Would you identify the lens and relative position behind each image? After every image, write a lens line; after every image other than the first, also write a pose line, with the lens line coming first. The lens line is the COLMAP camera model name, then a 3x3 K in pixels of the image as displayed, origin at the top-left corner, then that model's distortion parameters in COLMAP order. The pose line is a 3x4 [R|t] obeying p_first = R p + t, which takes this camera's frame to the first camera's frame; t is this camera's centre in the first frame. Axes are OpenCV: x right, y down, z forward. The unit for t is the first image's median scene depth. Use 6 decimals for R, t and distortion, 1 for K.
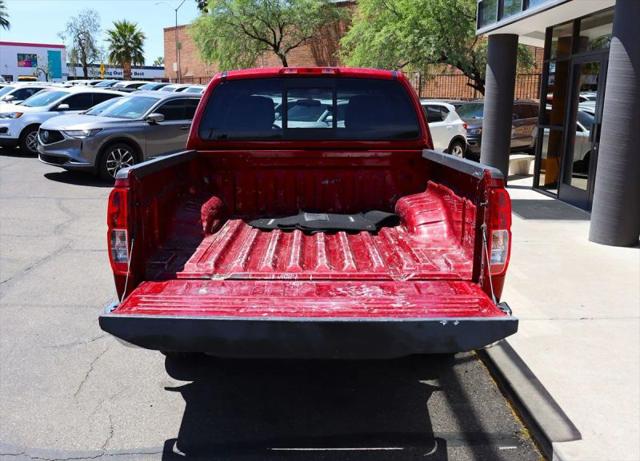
lens RADIAL K [[628.2, 0, 298.9], [0, 628.2, 259.7], [0, 0, 1]] dist [-0.175113, 0.161133]
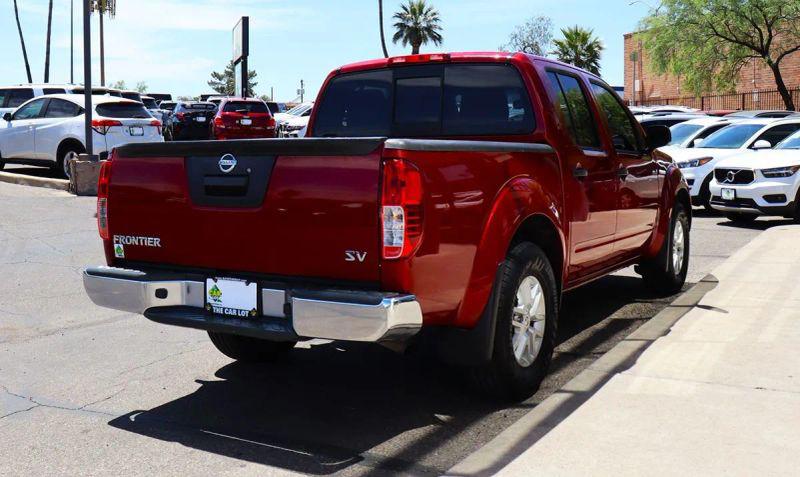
lens RADIAL K [[879.1, 0, 365.5], [0, 879.1, 198.1], [0, 0, 1]] dist [-0.138076, 0.034661]
pose [[0.848644, 0.021148, -0.528541, 0.226205], [-0.116966, 0.981969, -0.148514, 0.031121], [0.515870, 0.187857, 0.835816, -0.016420]]
